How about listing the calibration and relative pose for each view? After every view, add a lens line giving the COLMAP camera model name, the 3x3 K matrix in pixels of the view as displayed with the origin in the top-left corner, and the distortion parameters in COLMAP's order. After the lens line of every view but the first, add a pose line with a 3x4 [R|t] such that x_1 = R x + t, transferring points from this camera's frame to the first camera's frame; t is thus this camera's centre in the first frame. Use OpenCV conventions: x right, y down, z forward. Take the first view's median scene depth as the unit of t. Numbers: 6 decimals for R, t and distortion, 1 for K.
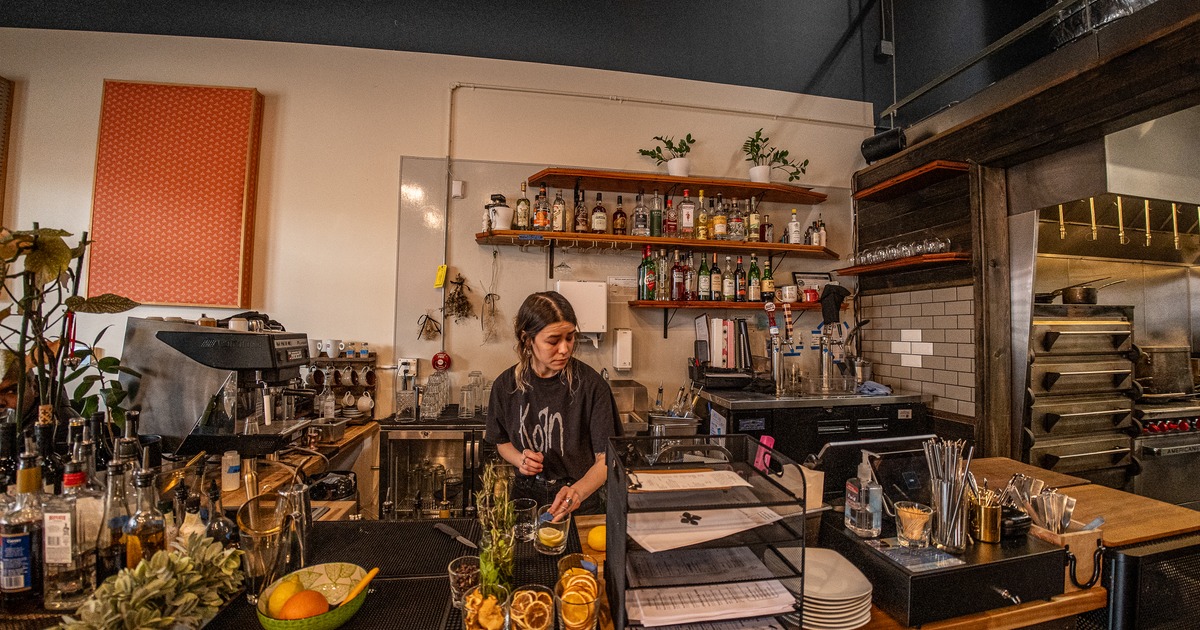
lens RADIAL K [[429.9, 0, 603.9], [0, 429.9, 314.8], [0, 0, 1]] dist [-0.044760, 0.000335]
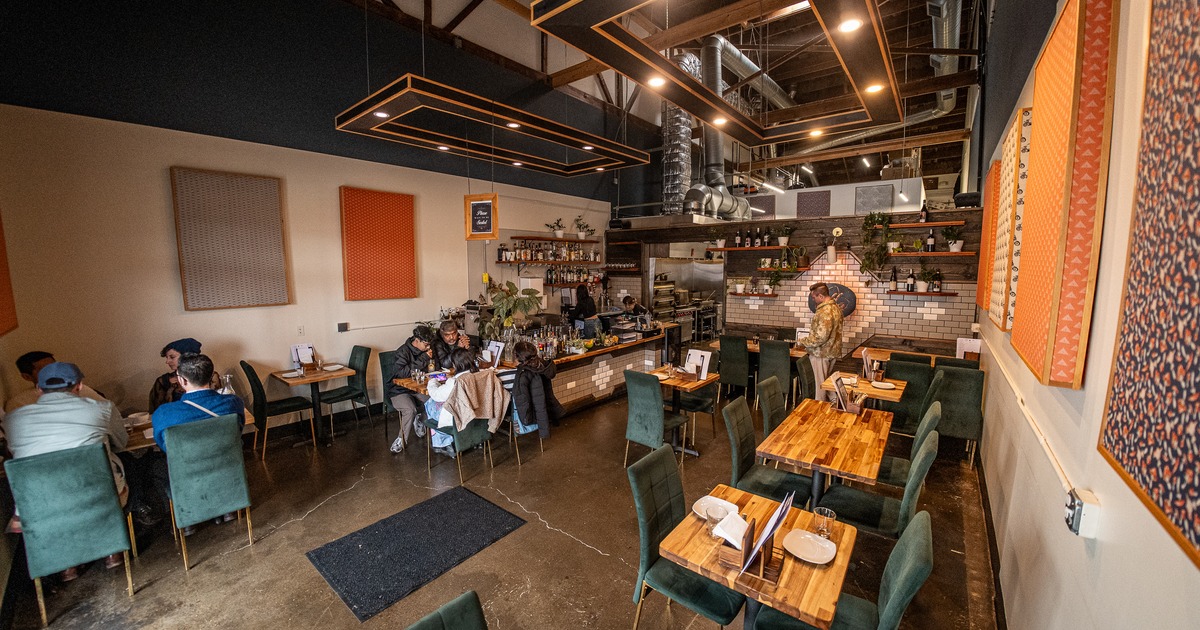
lens RADIAL K [[429.9, 0, 603.9], [0, 429.9, 314.8], [0, 0, 1]] dist [-0.044760, 0.000335]
pose [[0.746522, -0.088078, 0.659505, -1.556152], [-0.010384, 0.989536, 0.143909, -0.248068], [-0.665279, -0.114280, 0.737796, -1.324191]]
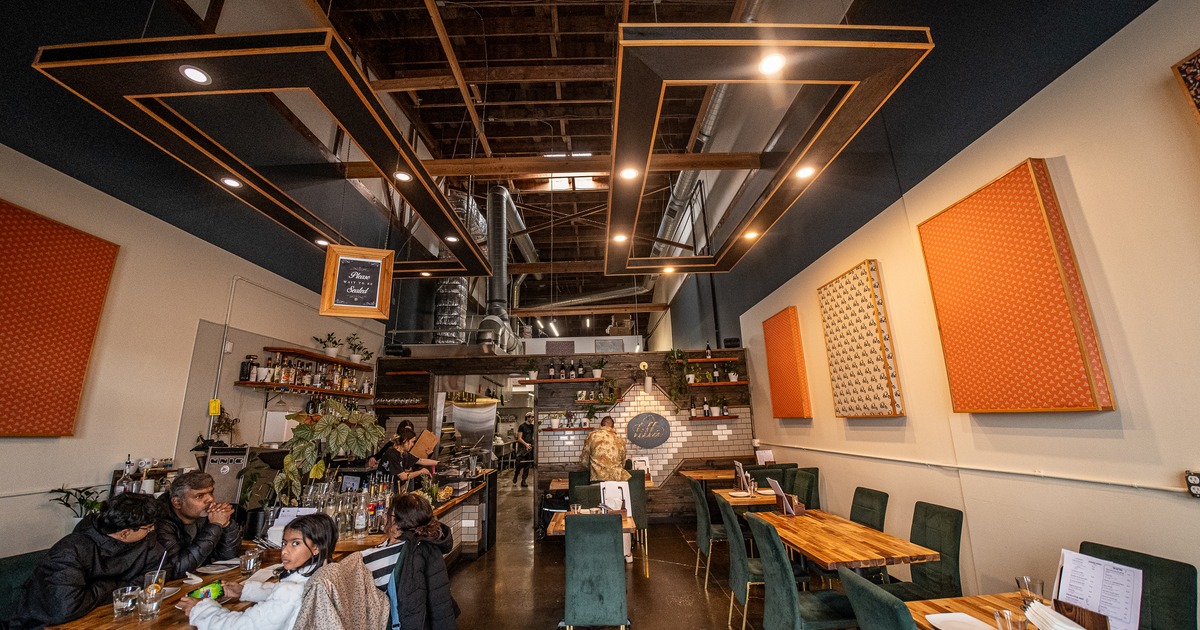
lens RADIAL K [[429.9, 0, 603.9], [0, 429.9, 314.8], [0, 0, 1]] dist [-0.044760, 0.000335]
pose [[0.149323, 0.220843, 0.963811, -1.649836], [-0.003550, 0.974852, -0.222823, -0.092734], [-0.988782, 0.029851, 0.146352, -0.542417]]
